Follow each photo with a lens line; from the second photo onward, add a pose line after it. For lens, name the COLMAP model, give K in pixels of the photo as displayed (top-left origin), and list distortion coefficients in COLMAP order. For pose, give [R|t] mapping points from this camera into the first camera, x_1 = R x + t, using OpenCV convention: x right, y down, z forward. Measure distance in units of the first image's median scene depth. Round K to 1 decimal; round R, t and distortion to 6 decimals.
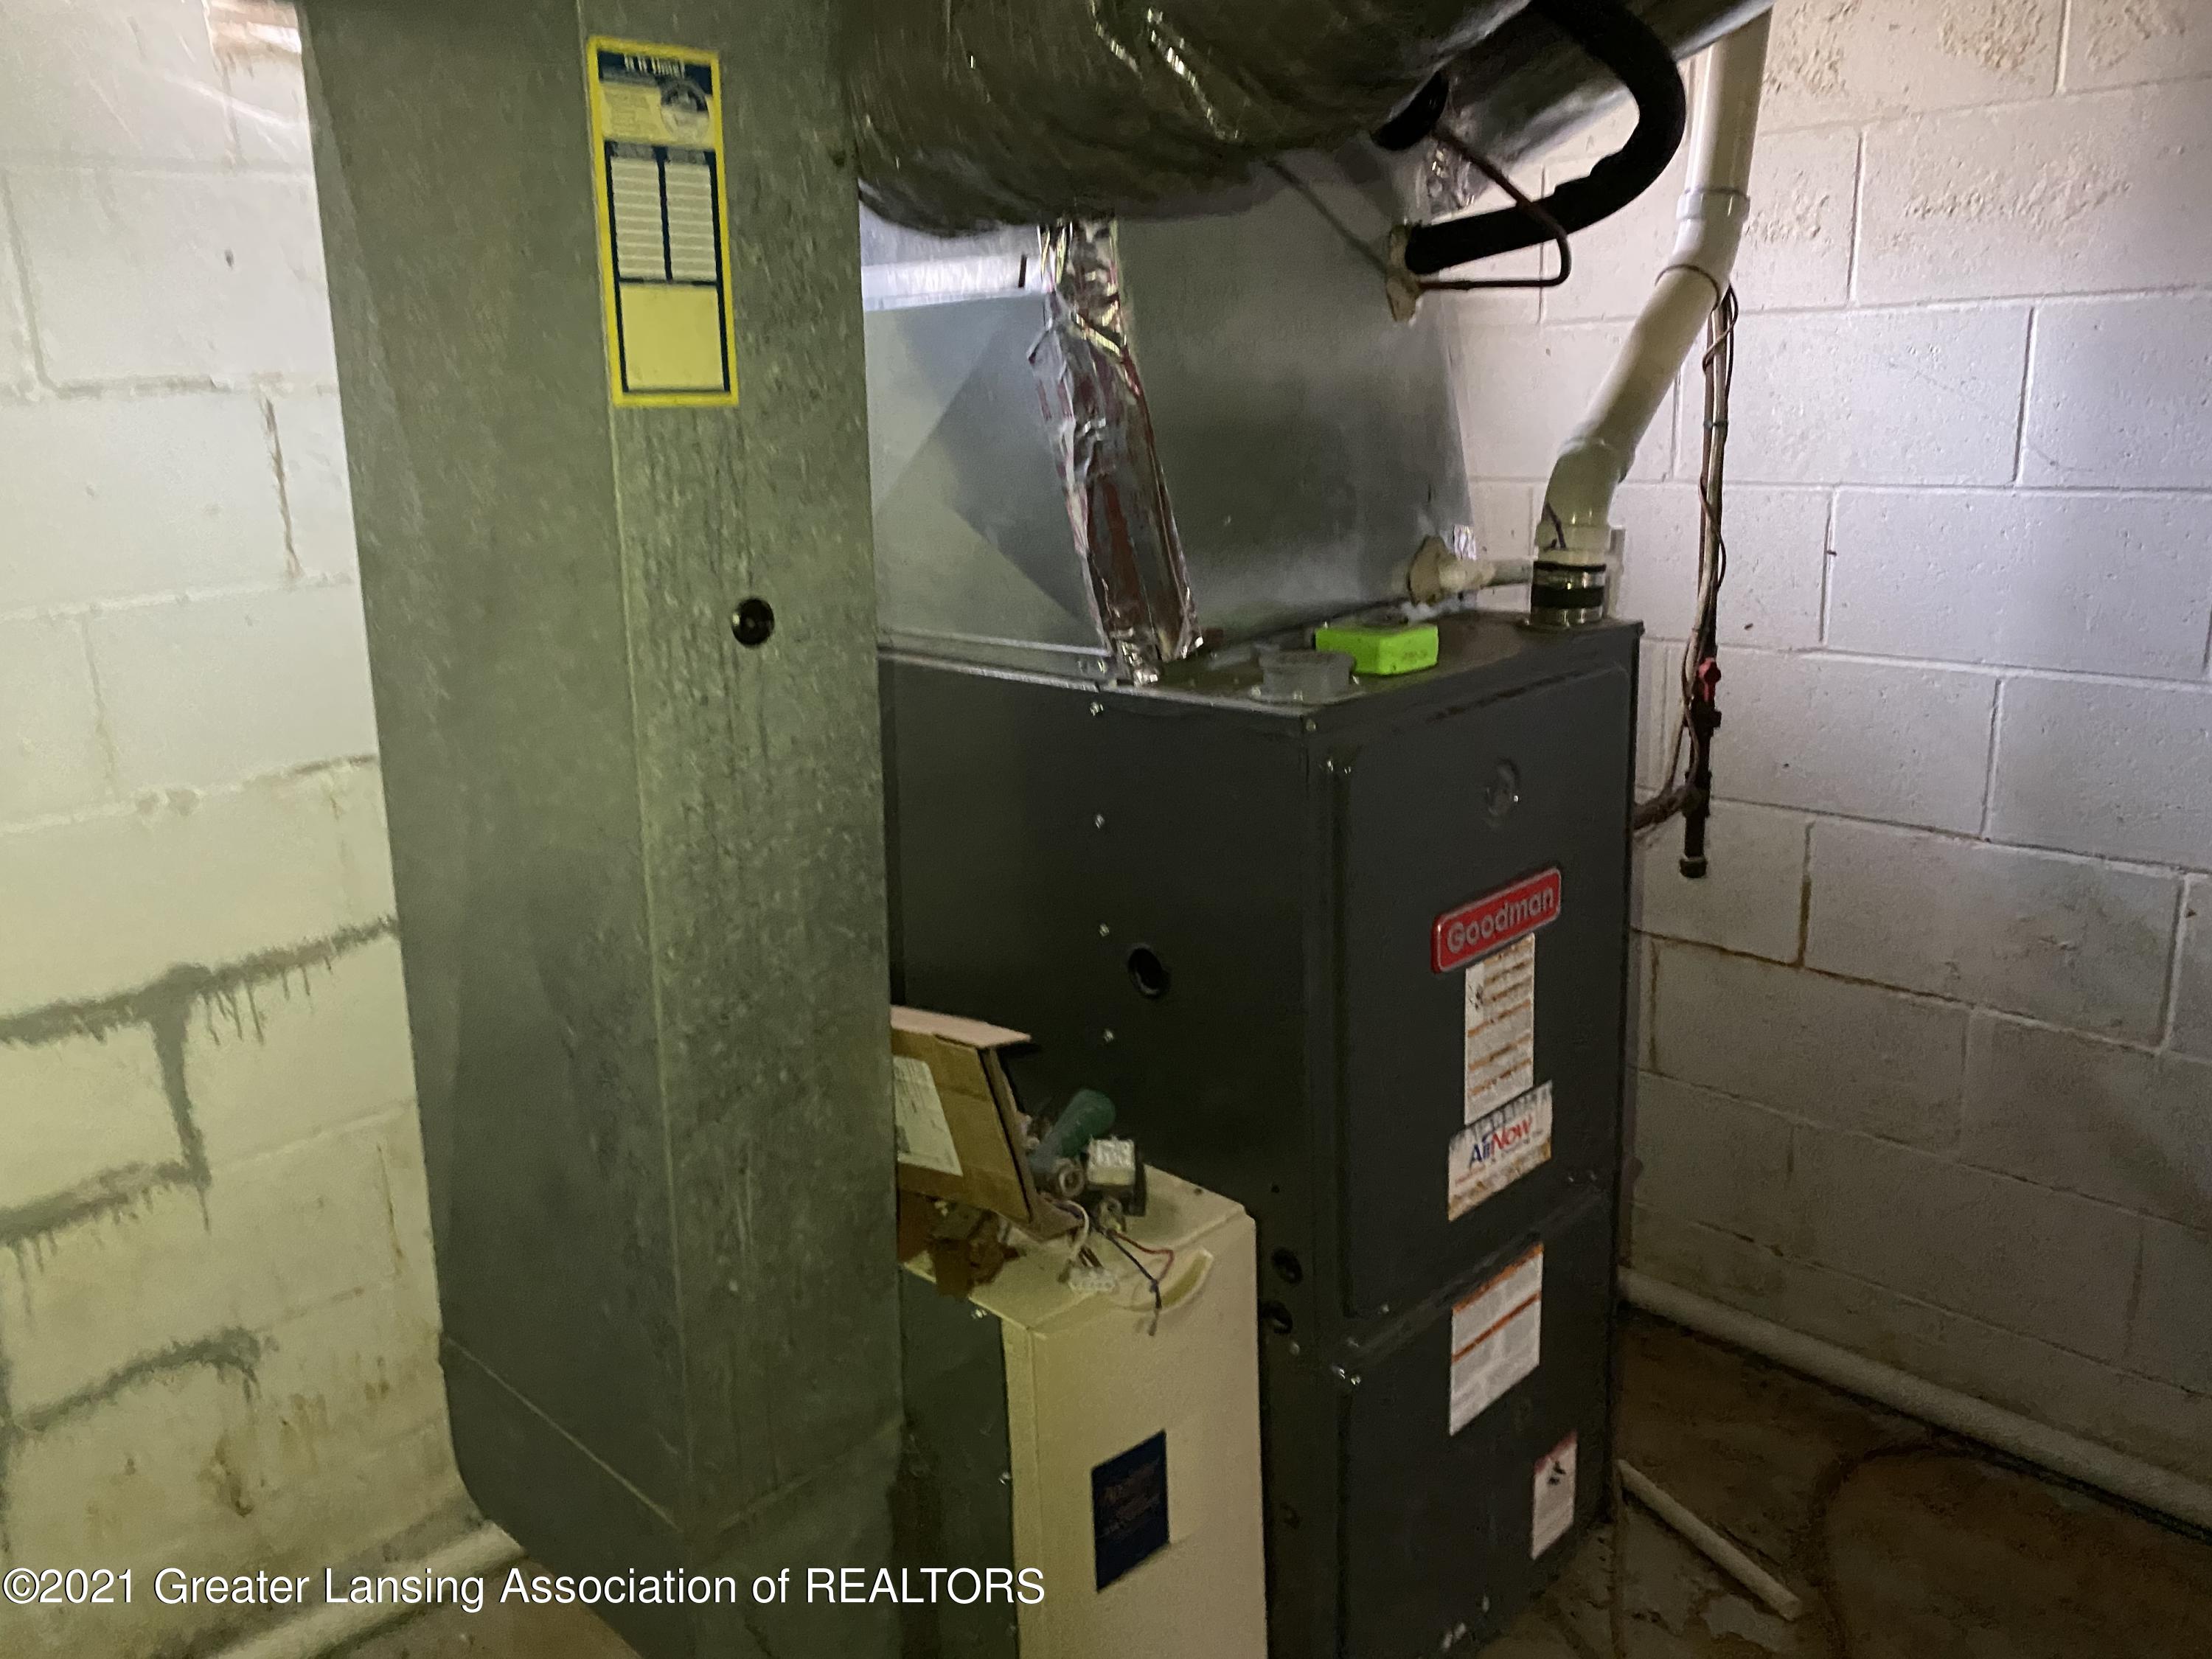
lens RADIAL K [[1681.0, 0, 1107.2], [0, 1681.0, 824.3], [0, 0, 1]] dist [0.012977, -0.004626]
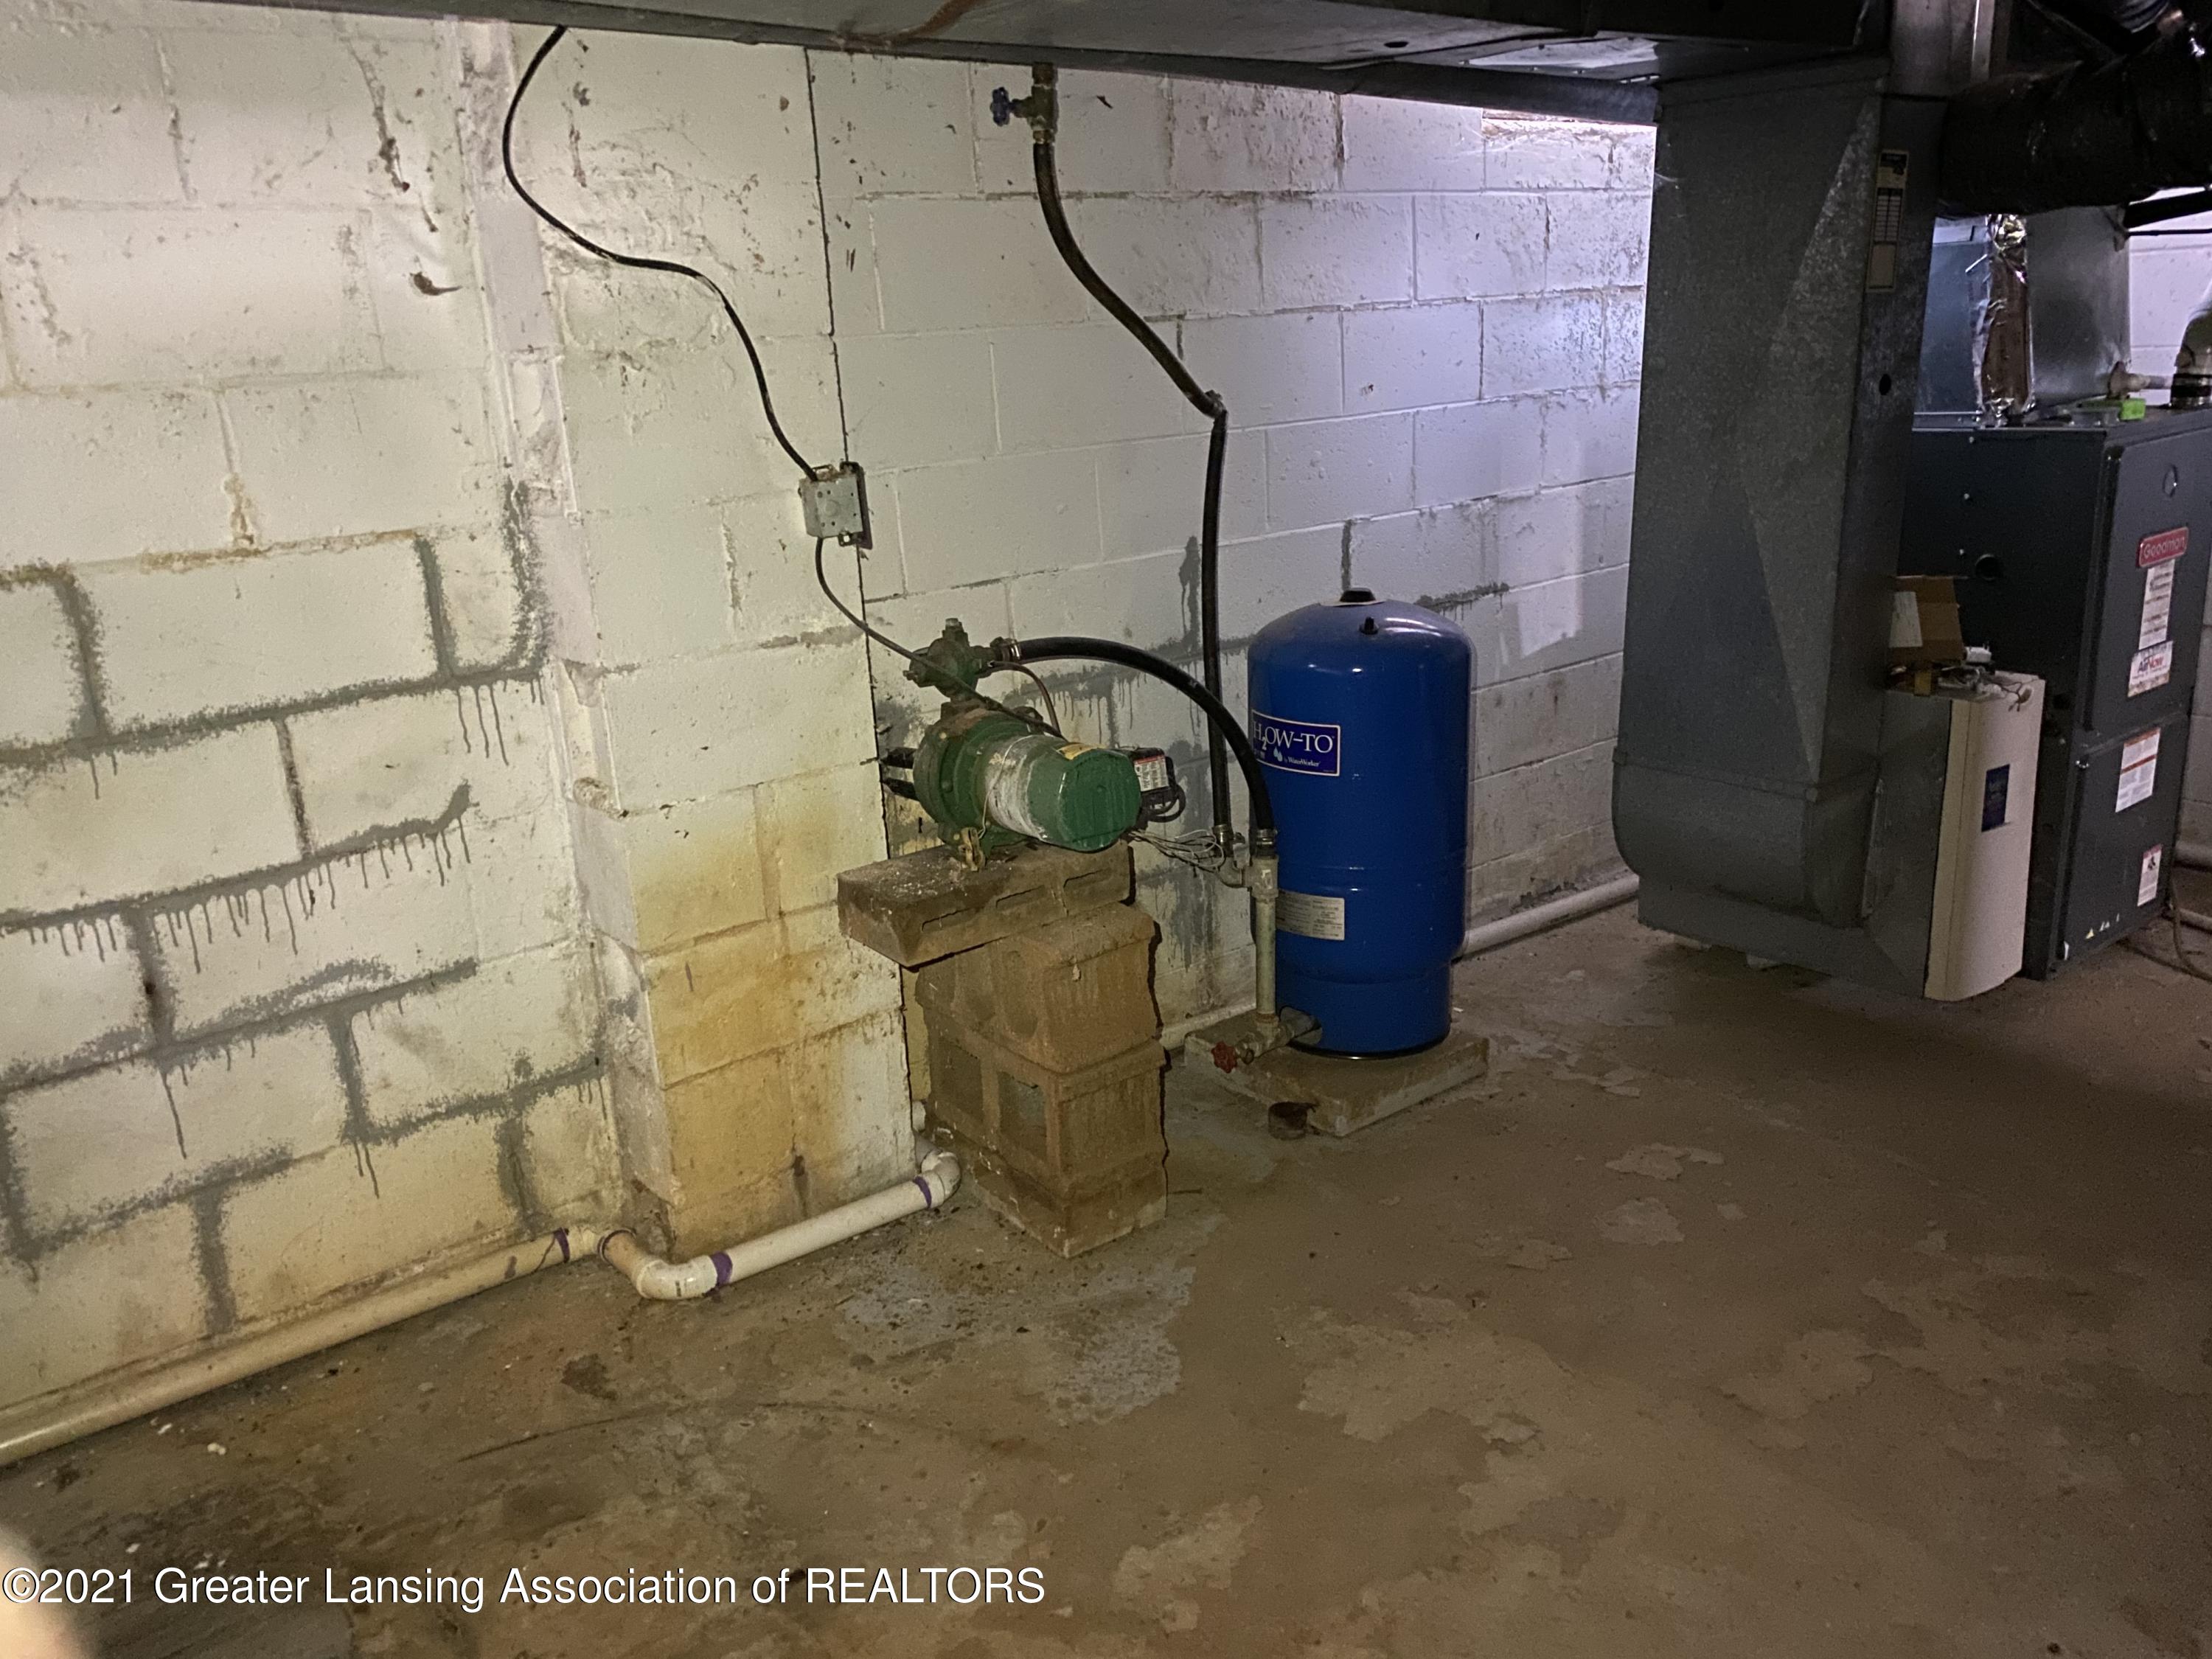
lens RADIAL K [[1681.0, 0, 1116.2], [0, 1681.0, 812.8], [0, 0, 1]] dist [0.012977, -0.004626]
pose [[0.992966, 0.020577, -0.116596, -0.787524], [-0.017026, 0.999363, 0.031364, 0.338703], [0.117167, -0.029158, 0.992684, -1.199236]]
